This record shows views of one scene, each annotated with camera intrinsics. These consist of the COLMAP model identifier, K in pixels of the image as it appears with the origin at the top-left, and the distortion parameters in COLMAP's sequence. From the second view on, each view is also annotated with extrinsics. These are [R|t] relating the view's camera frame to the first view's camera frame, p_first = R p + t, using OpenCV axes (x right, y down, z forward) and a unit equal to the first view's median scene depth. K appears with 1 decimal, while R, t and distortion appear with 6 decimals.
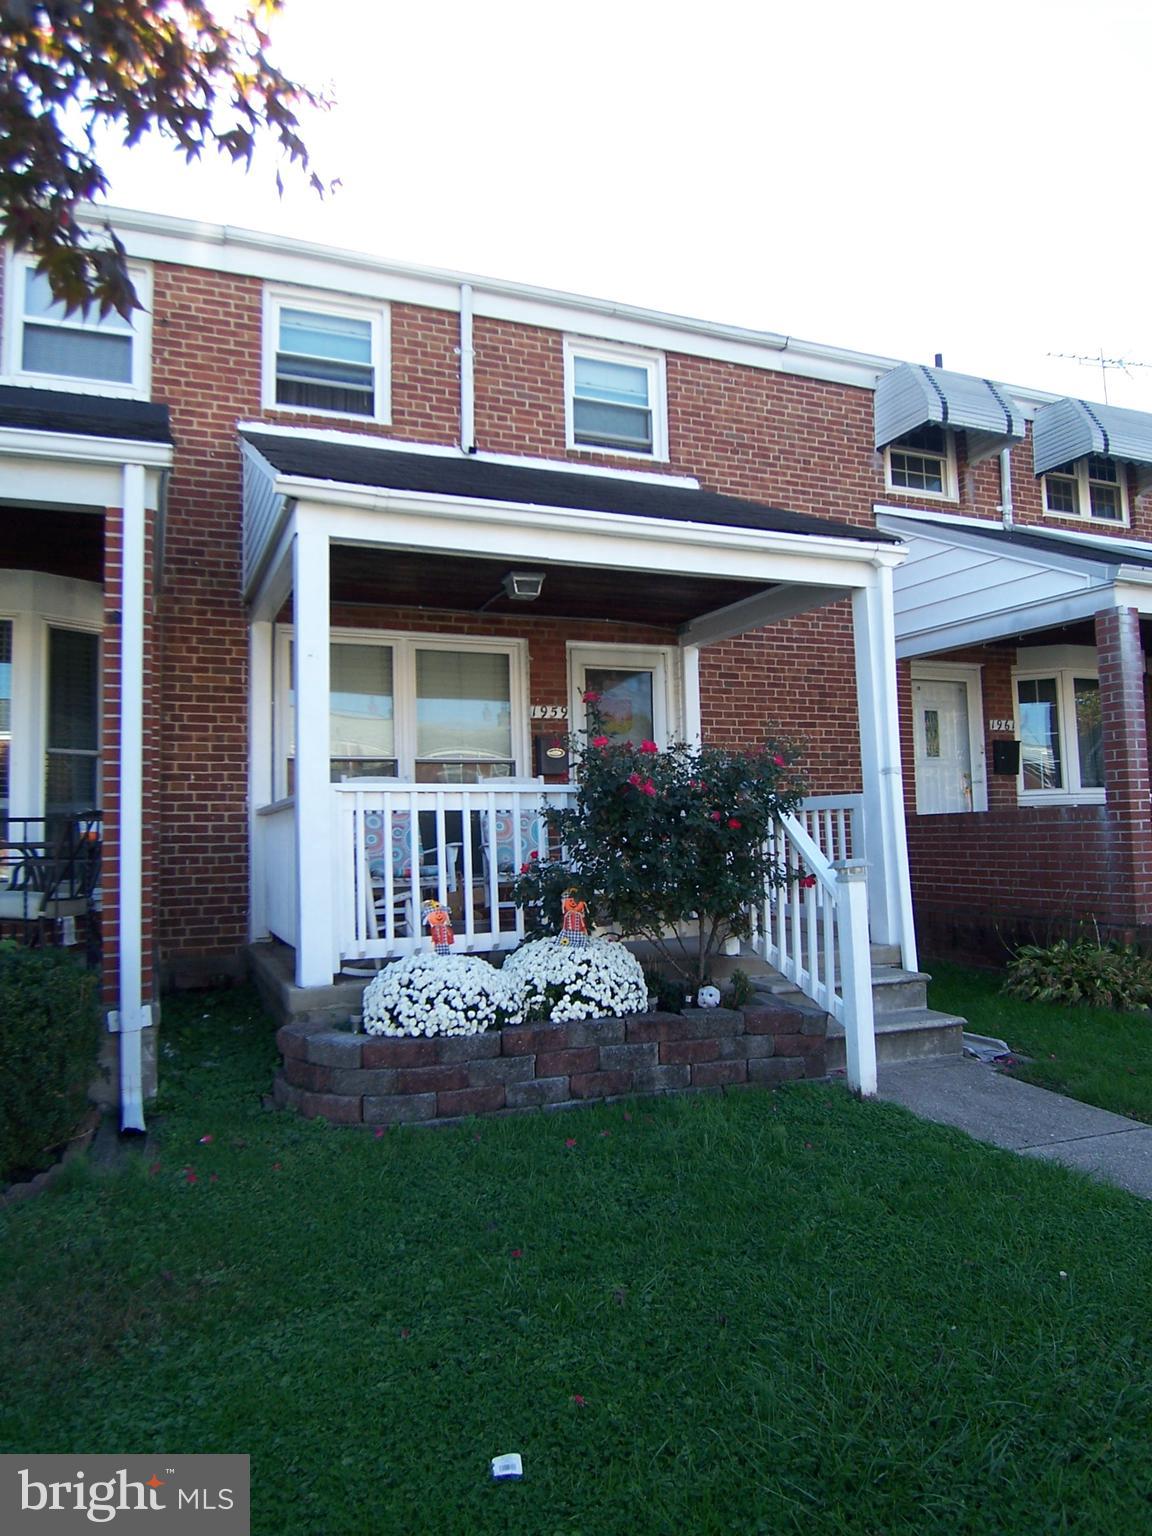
lens RADIAL K [[1034.8, 0, 586.5], [0, 1034.8, 775.1], [0, 0, 1]] dist [-0.010071, -0.050017]
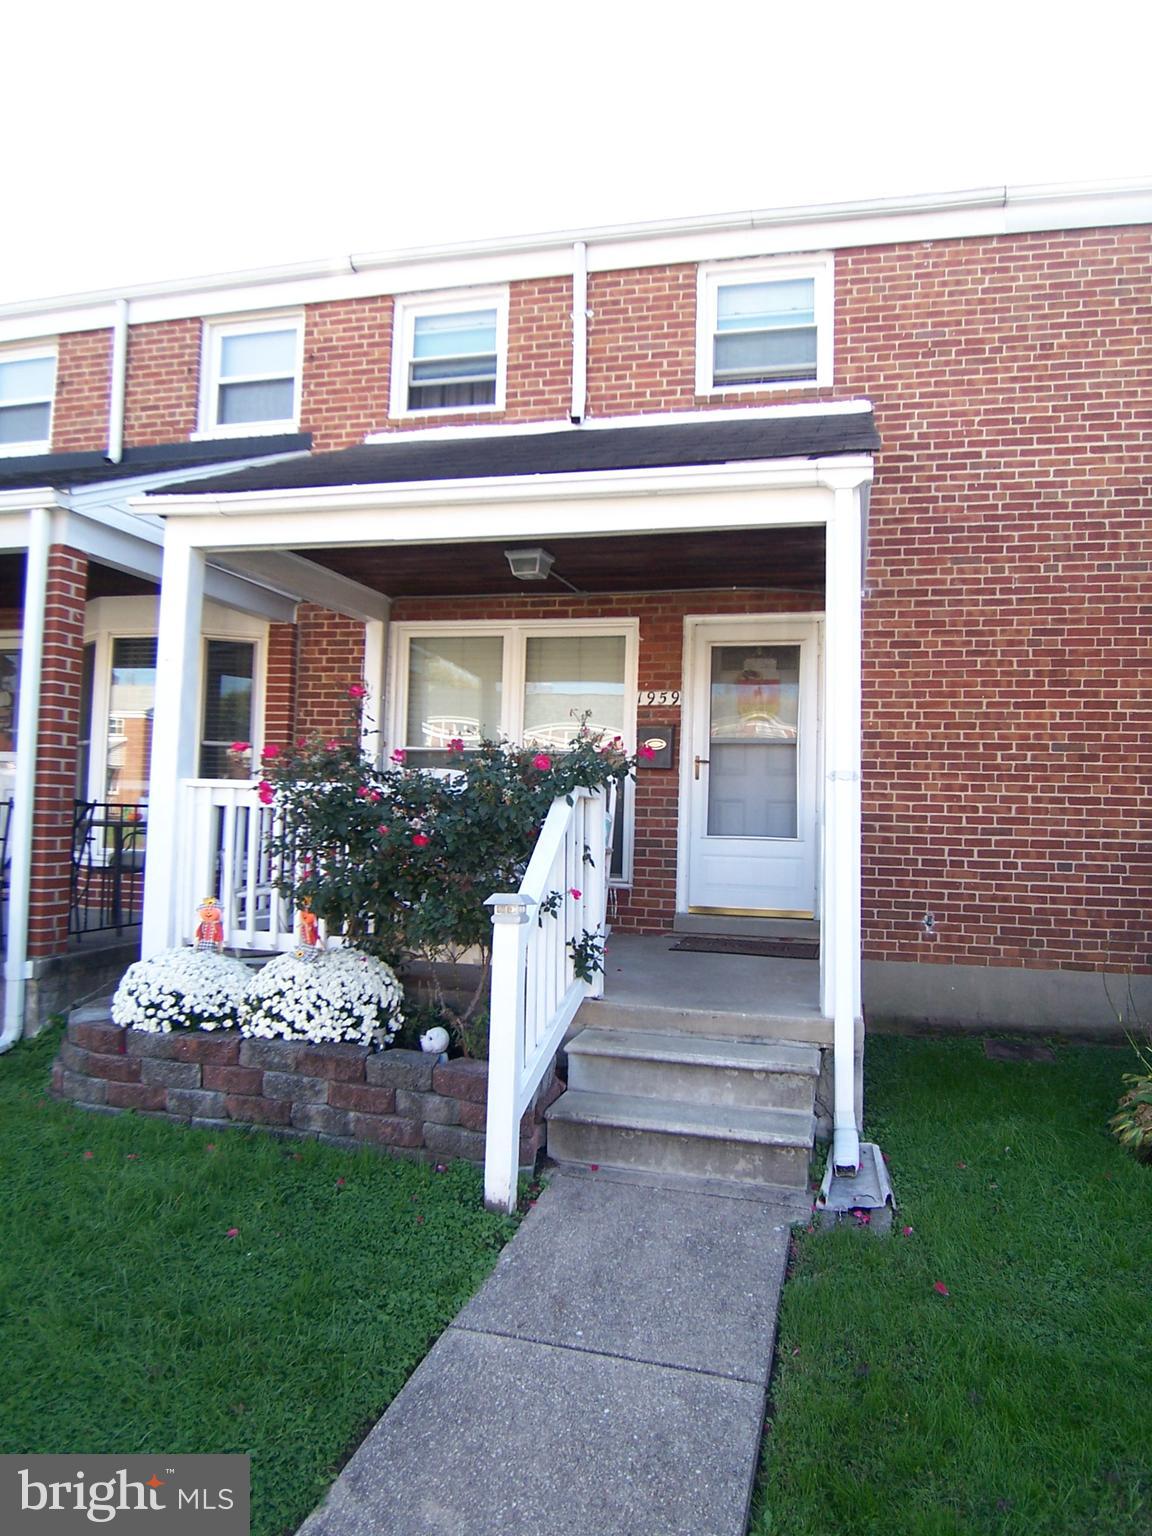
lens RADIAL K [[1034.8, 0, 583.4], [0, 1034.8, 772.4], [0, 0, 1]] dist [-0.010071, -0.050017]
pose [[0.795472, 0.019225, -0.605686, 0.468376], [-0.008066, 0.999744, 0.021139, -0.015799], [0.605937, -0.011930, 0.795423, 0.258526]]
